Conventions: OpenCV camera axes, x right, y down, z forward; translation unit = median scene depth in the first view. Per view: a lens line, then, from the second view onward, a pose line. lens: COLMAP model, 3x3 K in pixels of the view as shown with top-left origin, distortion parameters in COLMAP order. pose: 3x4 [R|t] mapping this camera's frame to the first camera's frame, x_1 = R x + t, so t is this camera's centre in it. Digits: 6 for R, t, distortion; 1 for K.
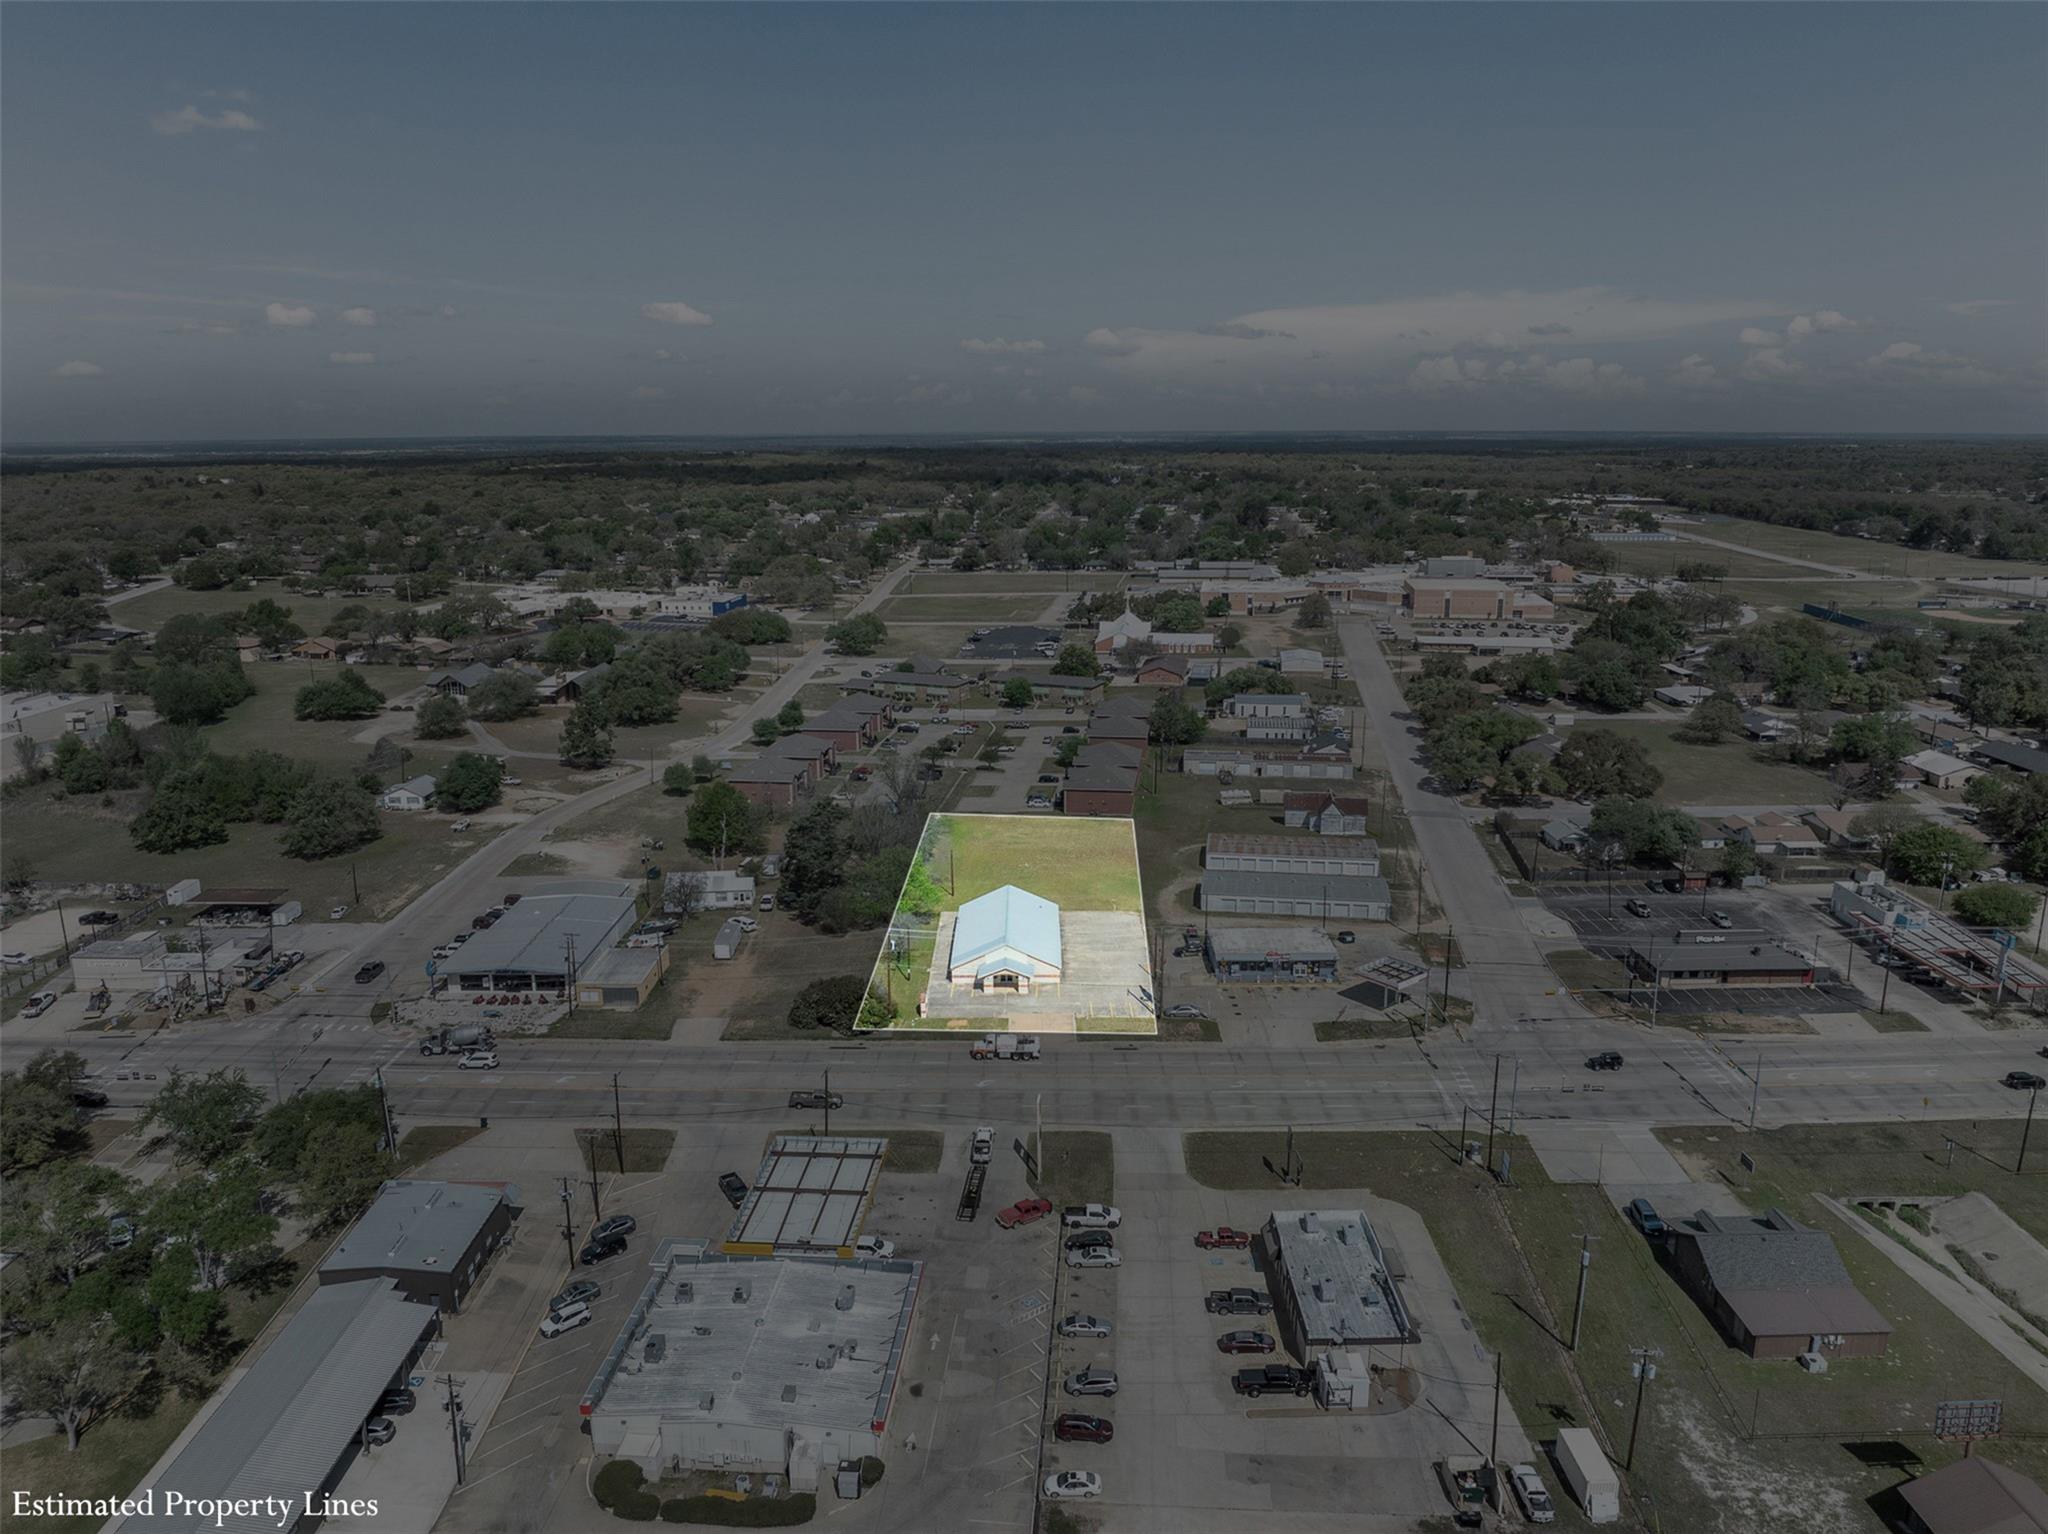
lens RADIAL K [[1435.9, 0, 1024.0], [0, 1435.9, 767.0], [0, 0, 1]] dist [-0.044191, 0.002095]
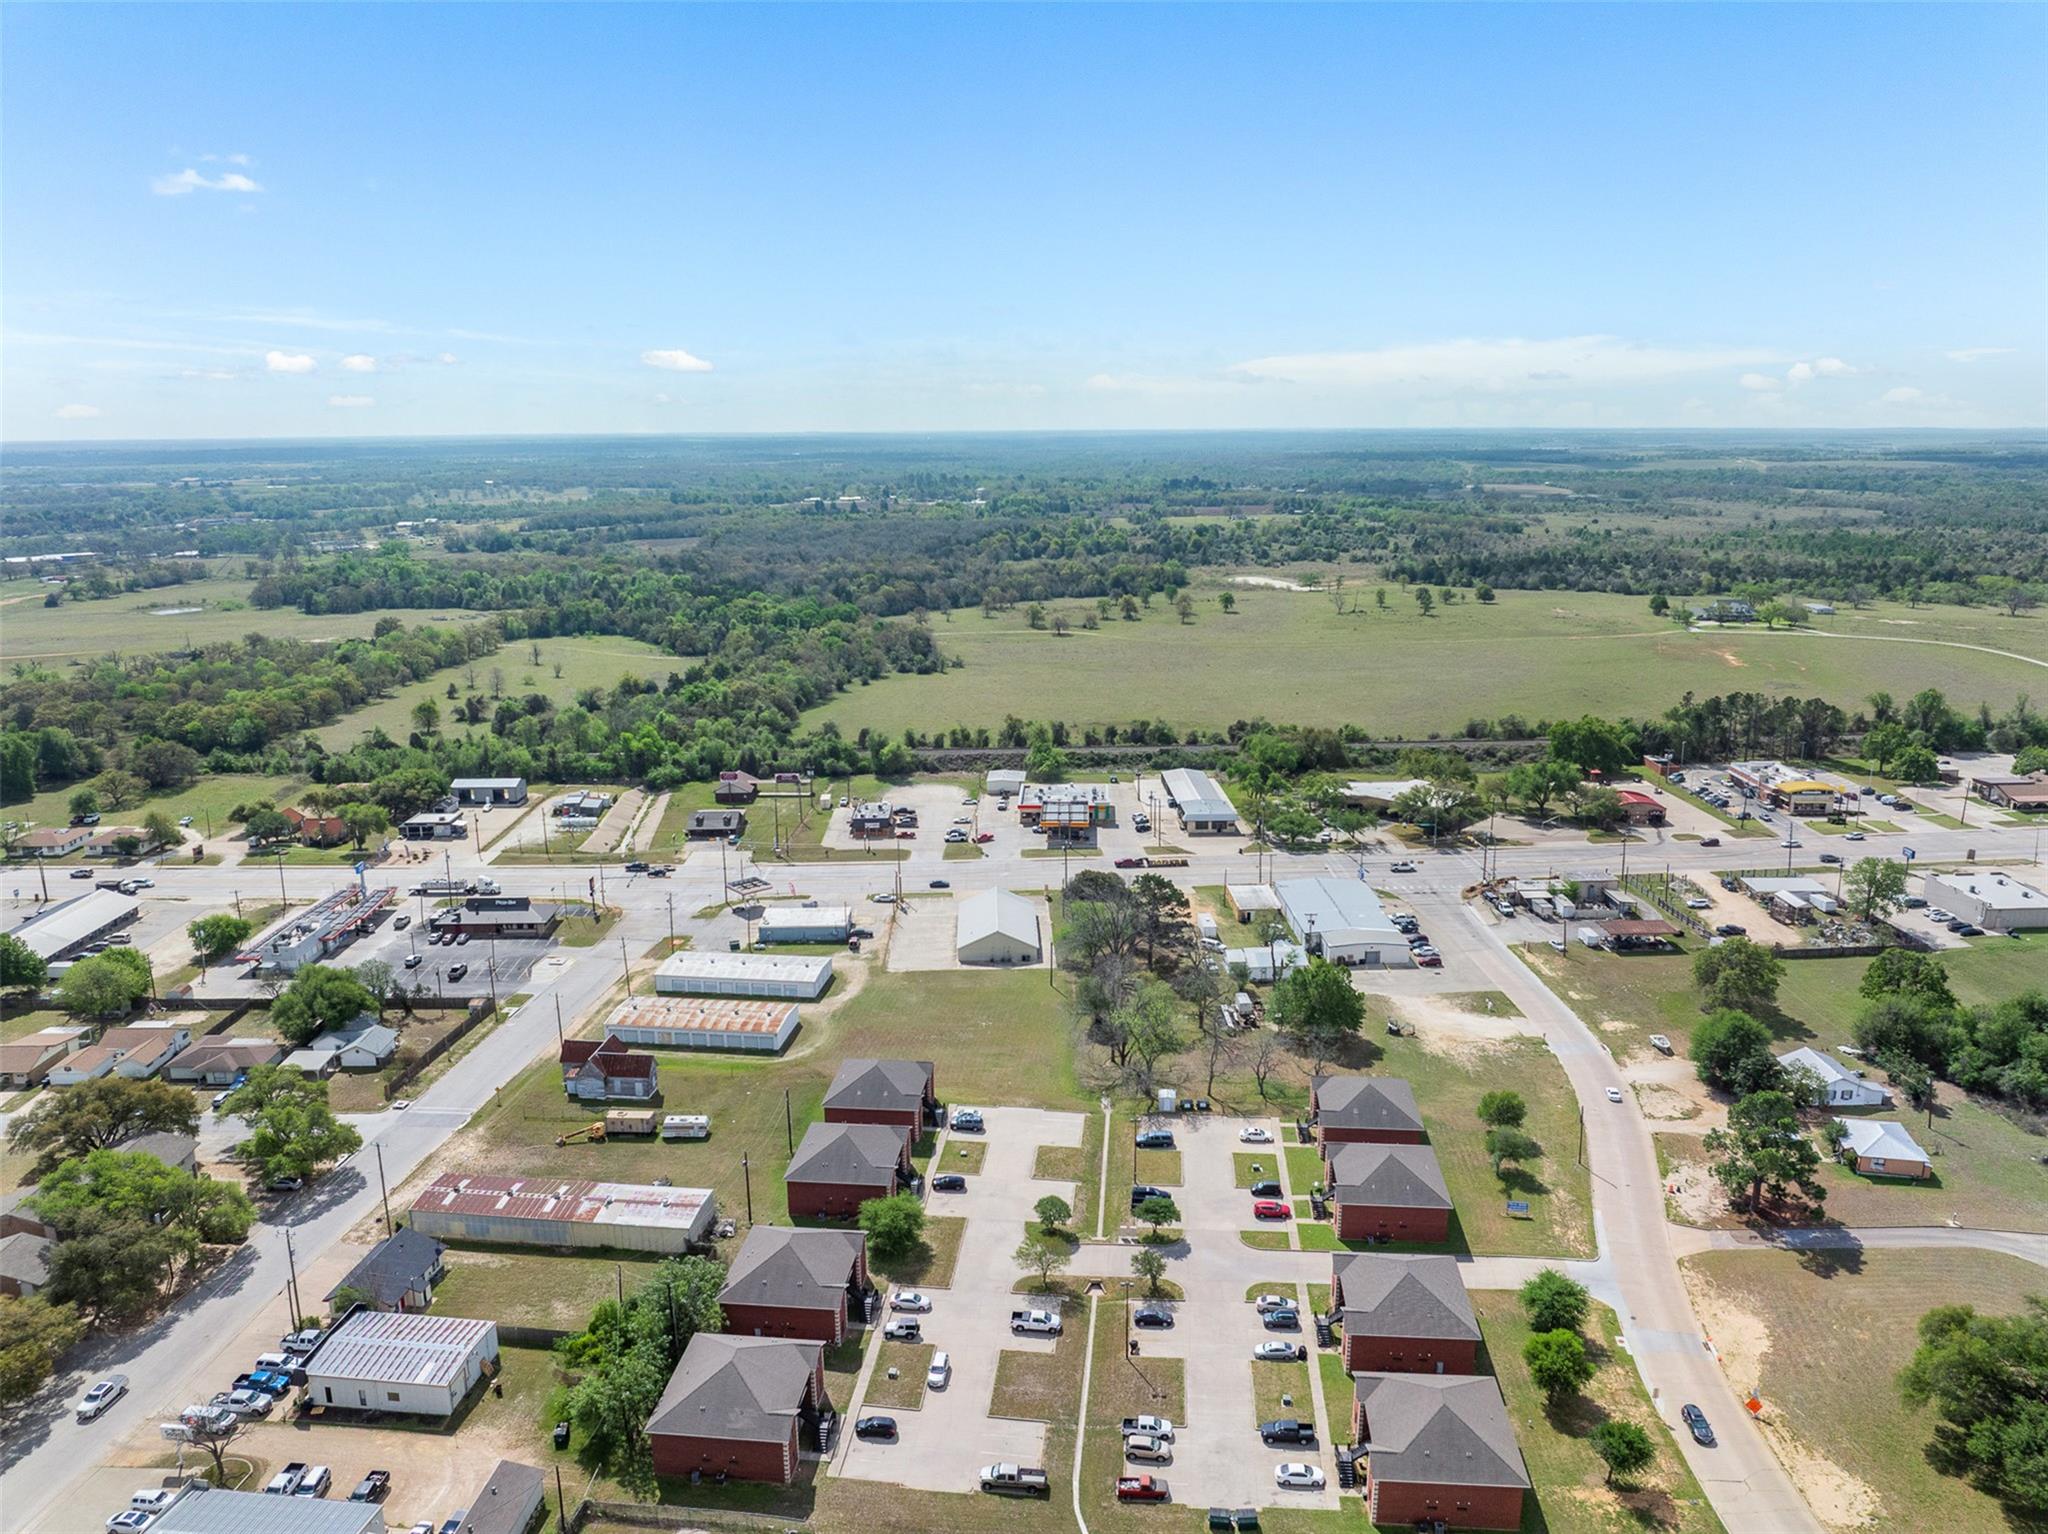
lens RADIAL K [[1435.9, 0, 1024.0], [0, 1435.9, 767.0], [0, 0, 1]] dist [-0.044191, 0.002095]
pose [[-0.999241, 0.023454, -0.031103, 0.000189], [0.006777, 0.890920, 0.454111, -0.687987], [0.038361, 0.453555, -0.890402, 2.363660]]
